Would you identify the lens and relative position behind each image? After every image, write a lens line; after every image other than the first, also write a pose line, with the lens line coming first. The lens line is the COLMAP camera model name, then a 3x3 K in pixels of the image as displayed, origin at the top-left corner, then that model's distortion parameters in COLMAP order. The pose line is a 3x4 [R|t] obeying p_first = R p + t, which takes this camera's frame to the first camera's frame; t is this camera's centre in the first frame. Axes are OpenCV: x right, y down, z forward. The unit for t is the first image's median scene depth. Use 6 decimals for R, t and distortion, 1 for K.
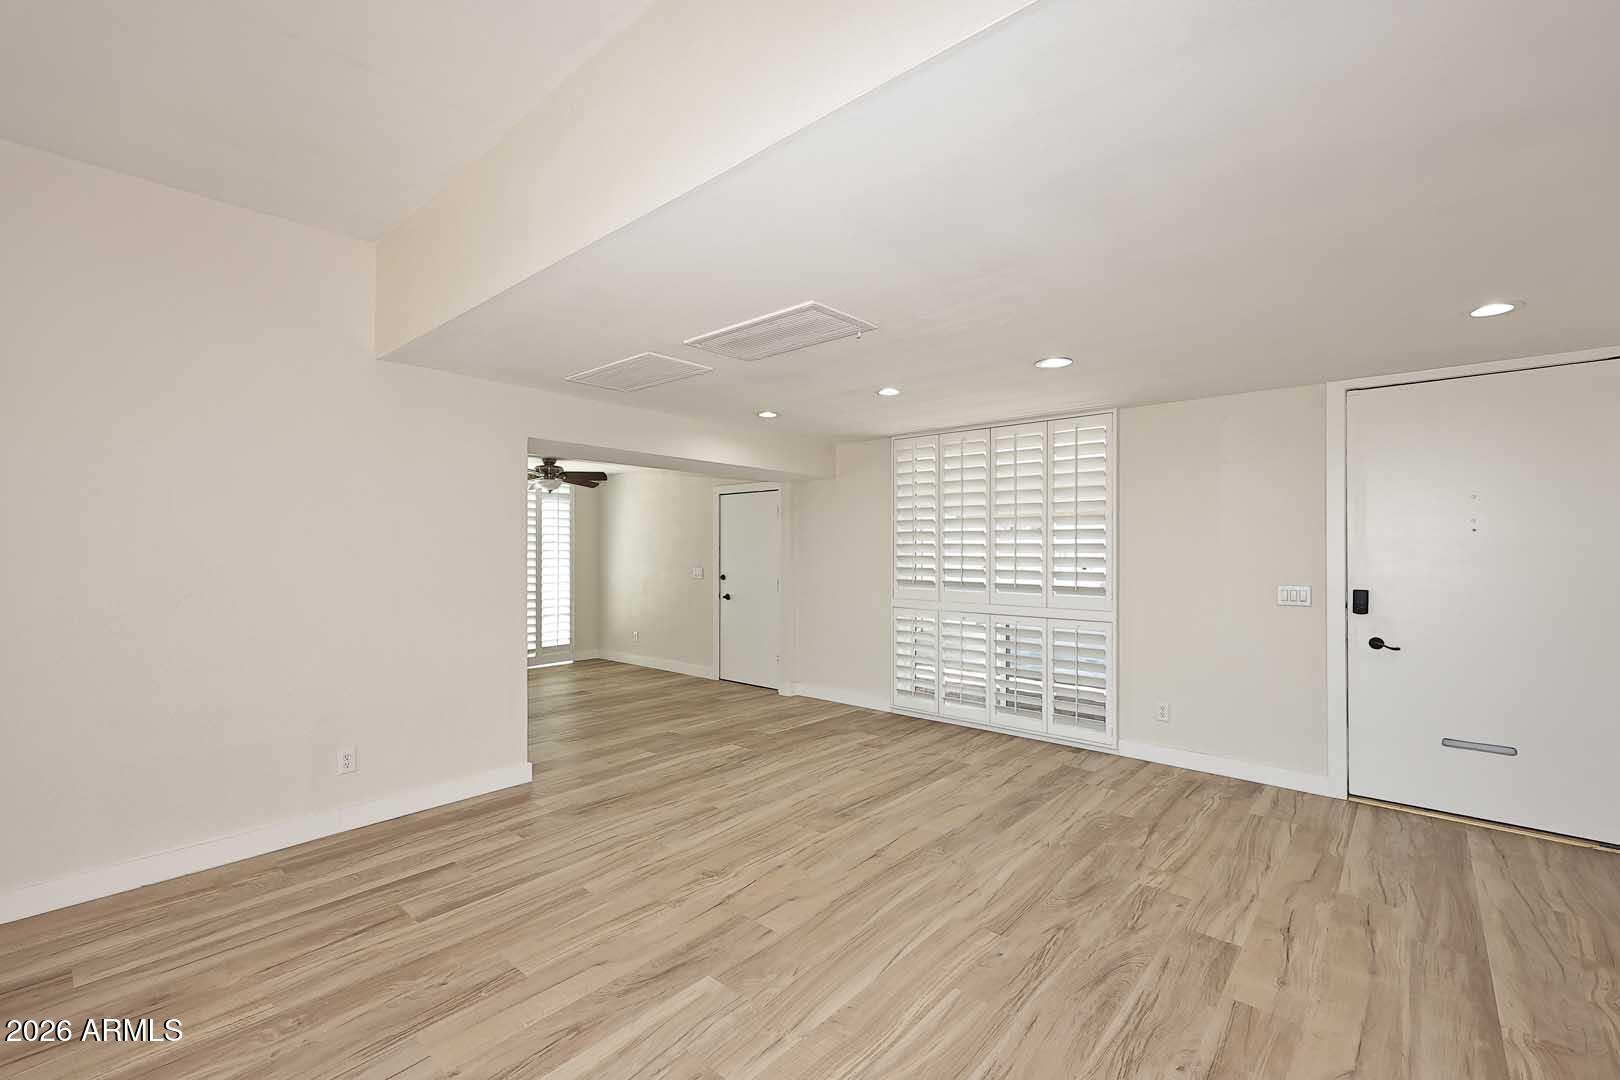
lens RADIAL K [[700.8, 0, 813.1], [0, 700.8, 550.0], [0, 0, 1]] dist [0.006936, -0.000221]
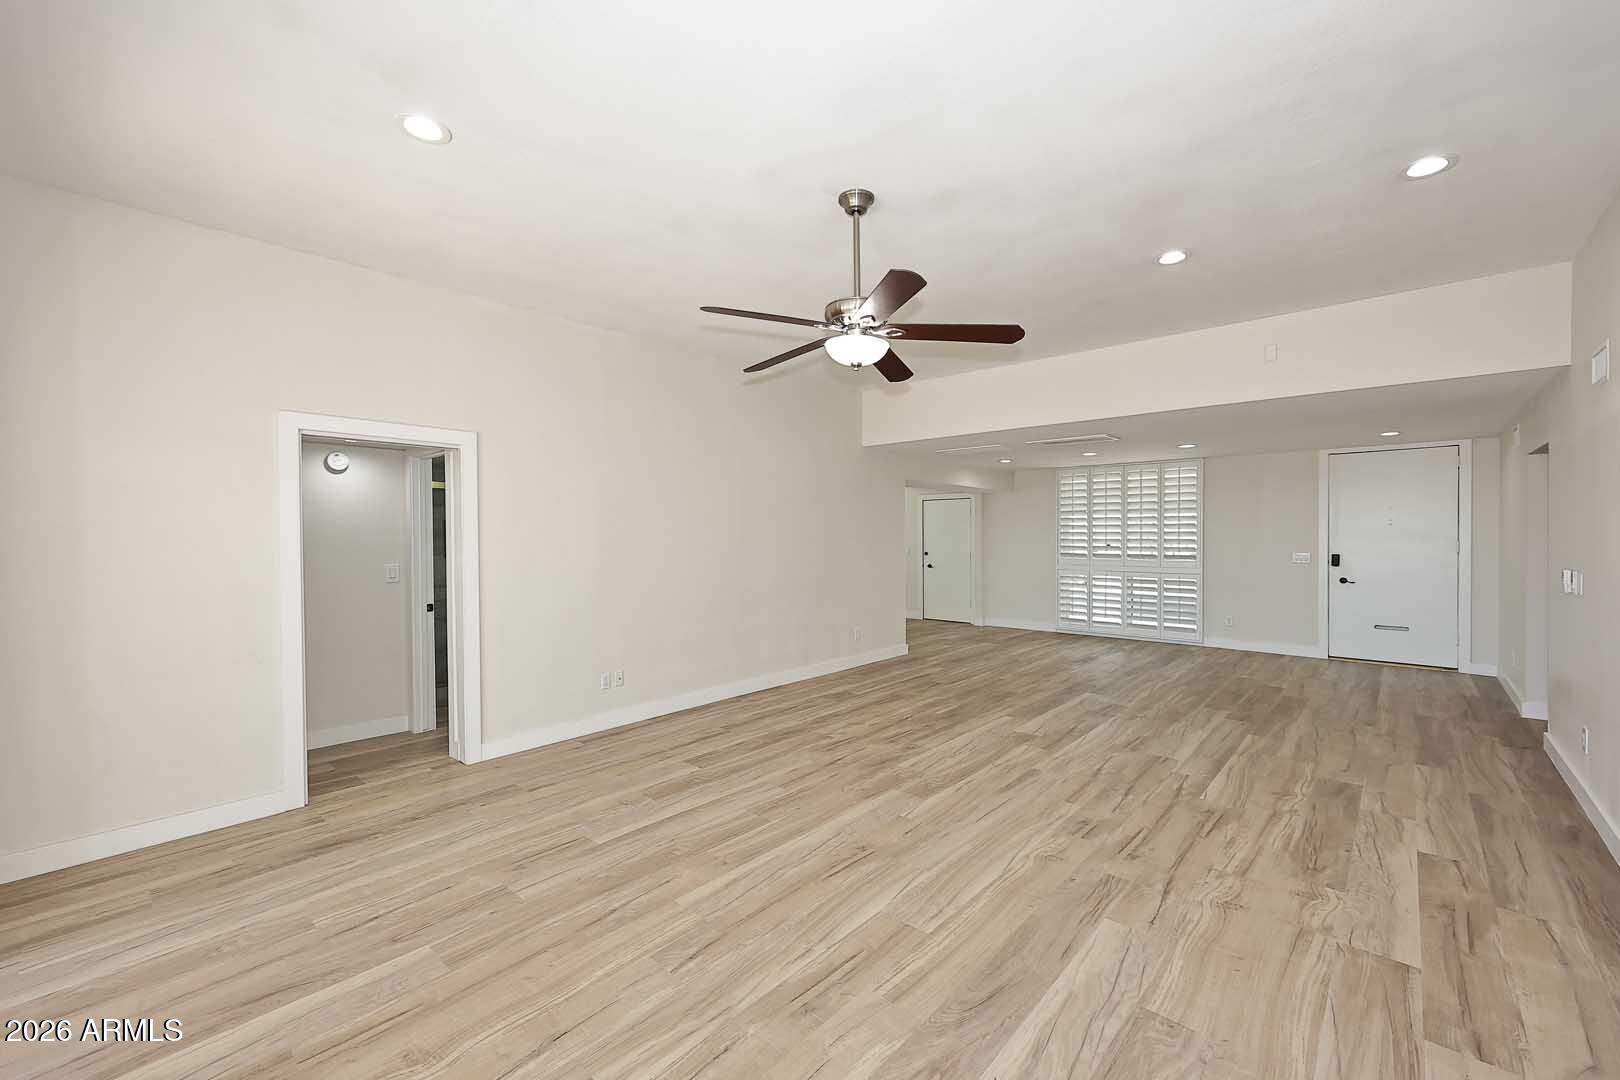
lens RADIAL K [[669.4, 0, 803.7], [0, 669.4, 547.1], [0, 0, 1]] dist [0.002755, 0.000845]
pose [[0.999697, -0.004948, -0.024096, -0.660609], [0.005365, 0.999836, 0.017290, -0.004870], [0.024006, -0.017414, 0.999560, -0.905158]]
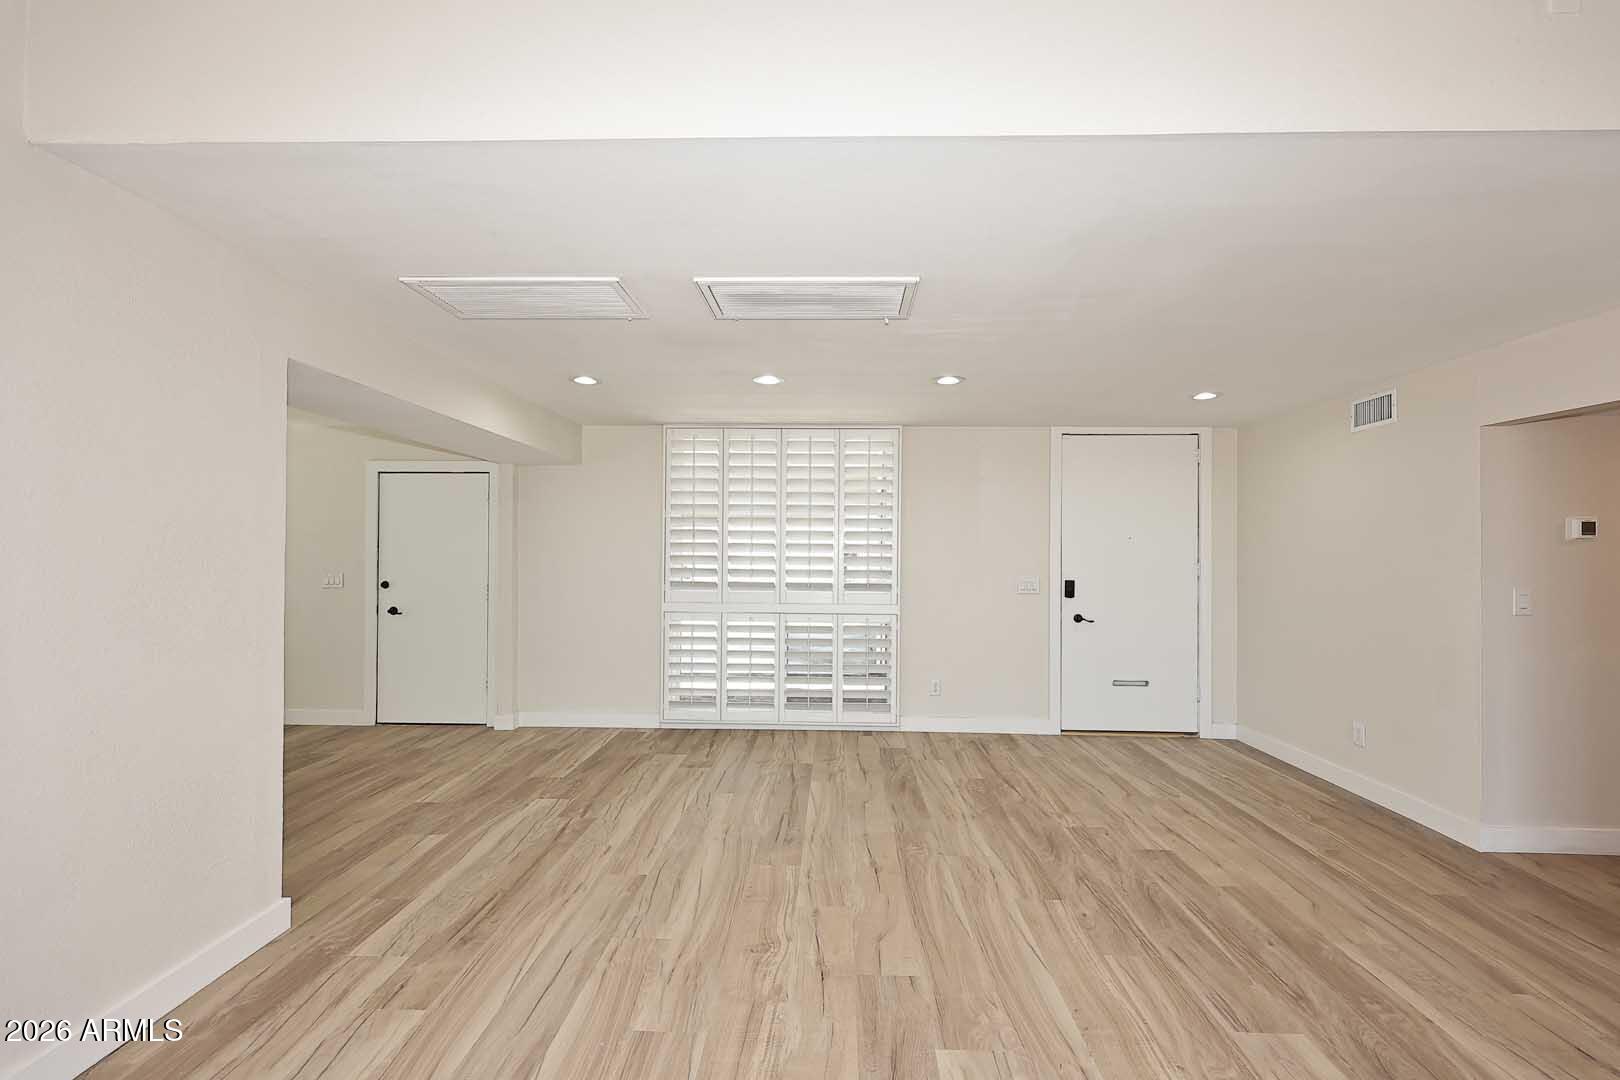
lens RADIAL K [[700.8, 0, 819.1], [0, 700.8, 551.0], [0, 0, 1]] dist [0.006936, -0.000221]
pose [[0.765726, 0.004895, 0.643149, -0.459035], [-0.005727, 0.999983, -0.000792, 0.002895], [-0.643142, -0.003076, 0.765741, 0.251432]]
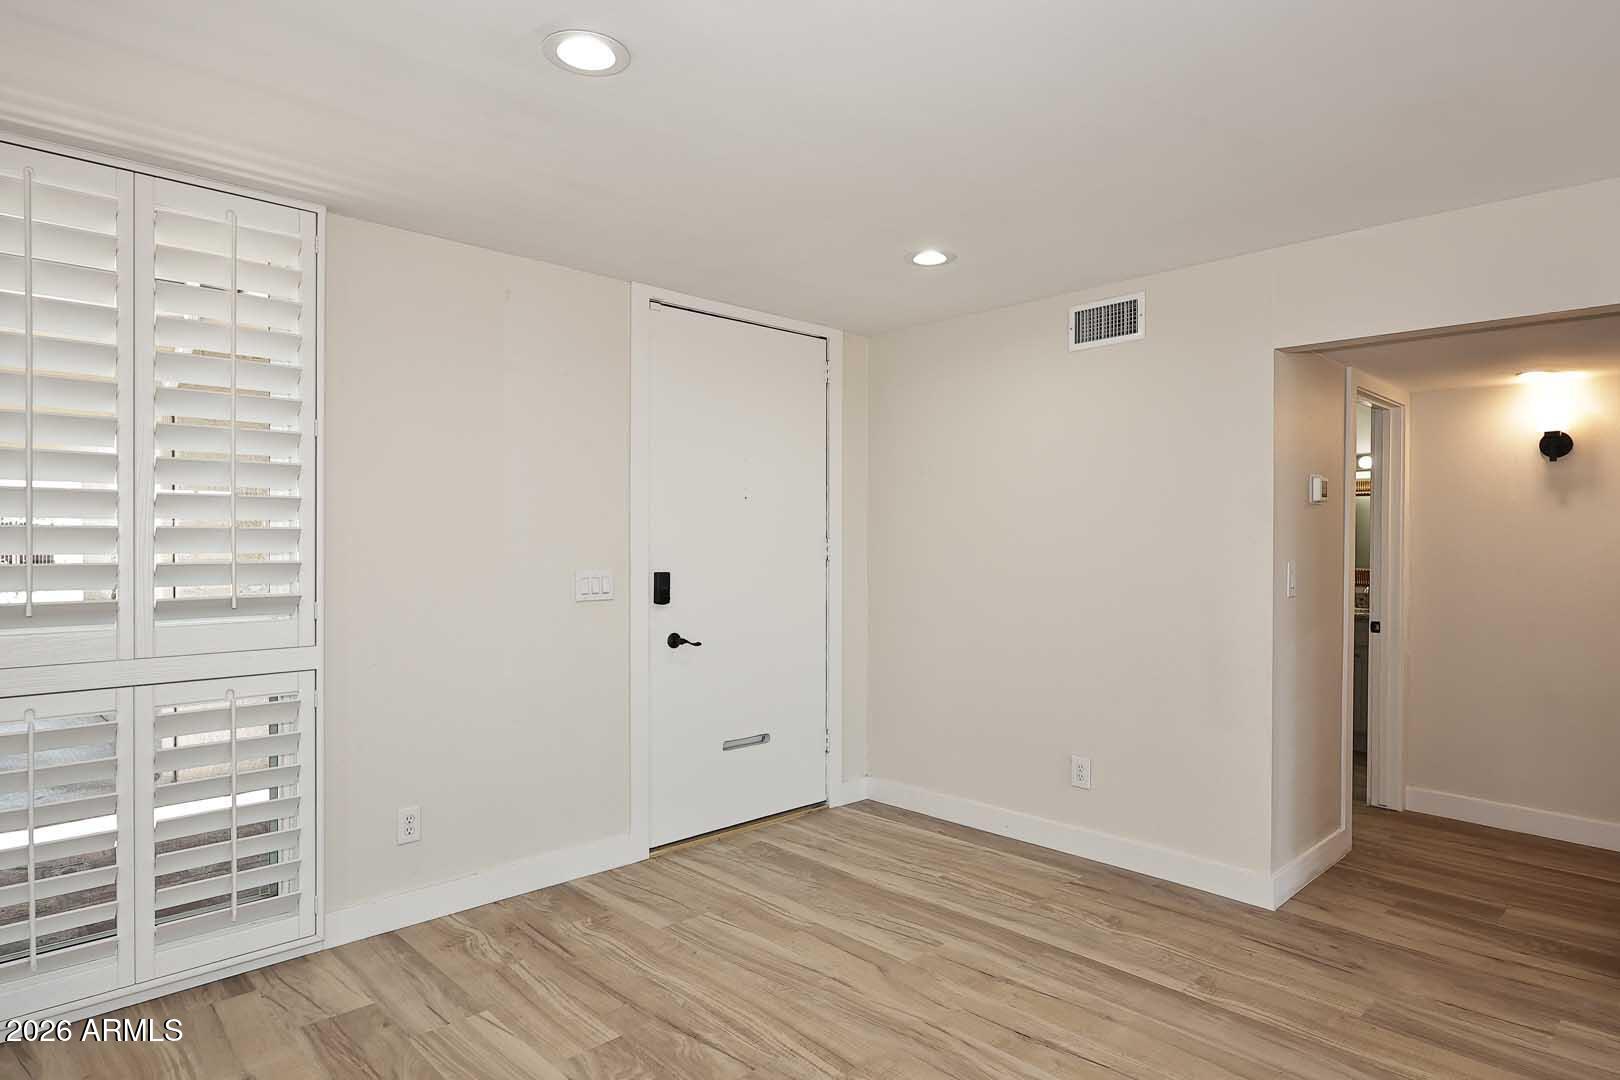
lens RADIAL K [[908.2, 0, 824.3], [0, 908.2, 548.9], [0, 0, 1]] dist [0.002815, -0.001256]
pose [[0.073659, -0.012058, 0.997211, -0.167435], [-0.000842, 0.999926, 0.012153, 0.018849], [-0.997283, -0.001735, 0.073643, 0.720295]]
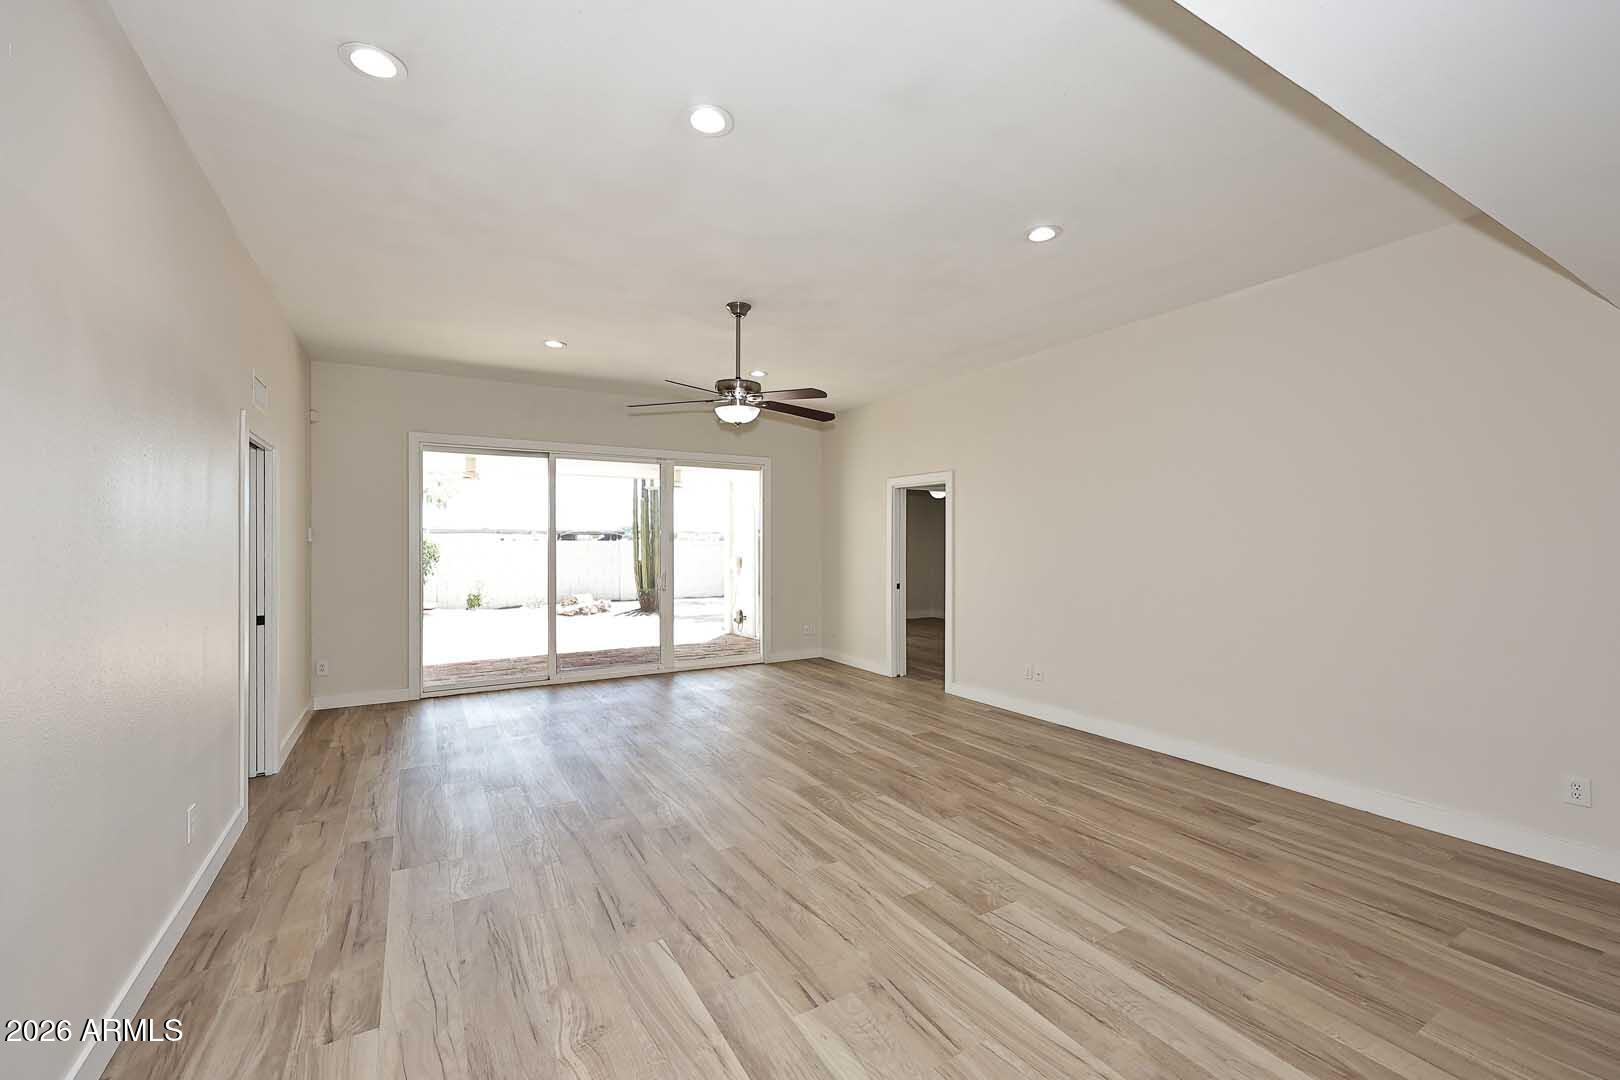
lens RADIAL K [[669.4, 0, 817.8], [0, 669.4, 544.0], [0, 0, 1]] dist [0.002755, 0.000845]
pose [[-0.316415, 0.006375, -0.948599, 0.364513], [-0.000458, 0.999976, 0.006873, -0.011568], [0.948621, 0.002609, -0.316405, 0.311623]]
